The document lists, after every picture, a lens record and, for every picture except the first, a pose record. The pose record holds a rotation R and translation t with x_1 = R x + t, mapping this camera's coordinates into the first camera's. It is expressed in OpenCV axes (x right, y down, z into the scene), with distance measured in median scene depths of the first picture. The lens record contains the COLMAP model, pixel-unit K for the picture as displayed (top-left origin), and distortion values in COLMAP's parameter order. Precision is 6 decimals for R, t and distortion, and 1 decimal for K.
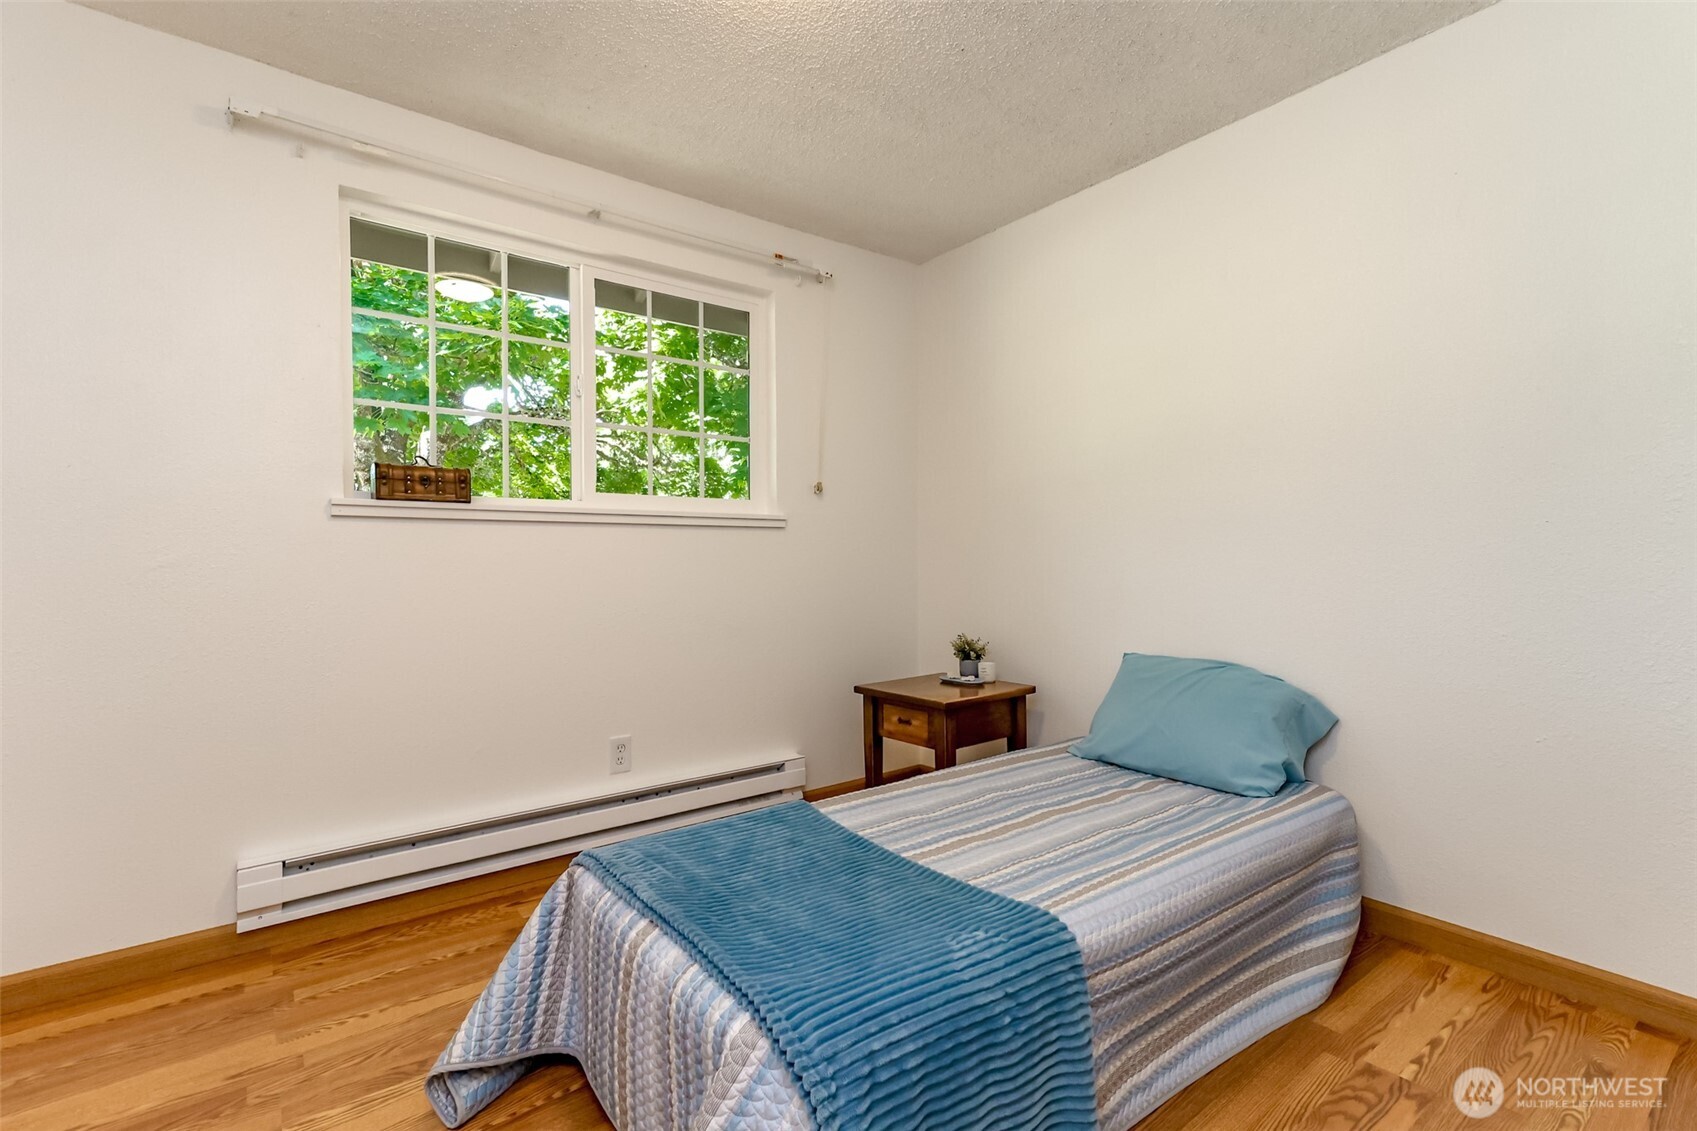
lens RADIAL K [[776.0, 0, 856.8], [0, 776.0, 546.1], [0, 0, 1]] dist [0.018337, 0.000092]
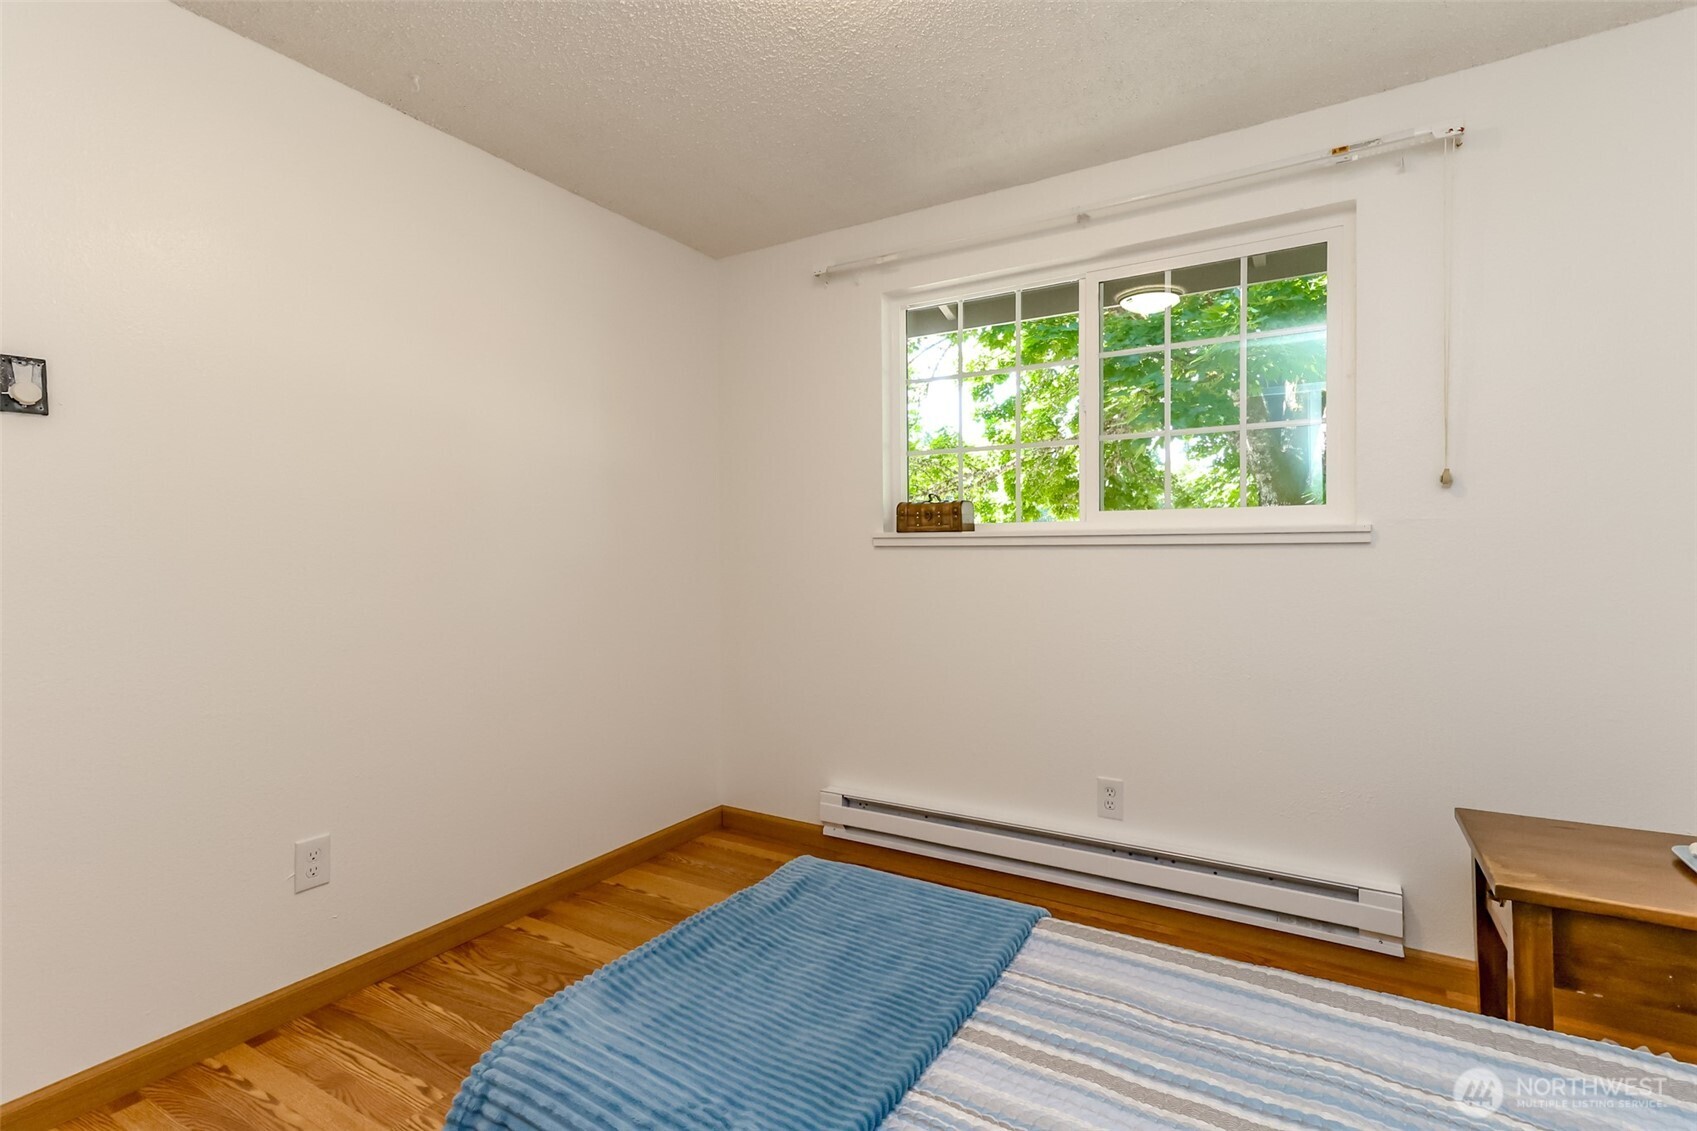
lens RADIAL K [[776.0, 0, 856.8], [0, 776.0, 546.1], [0, 0, 1]] dist [0.018337, 0.000092]
pose [[0.380861, -0.003086, -0.924627, 0.529083], [0.015215, 0.999880, 0.002930, -0.044020], [0.924507, -0.015184, 0.380862, 0.471626]]
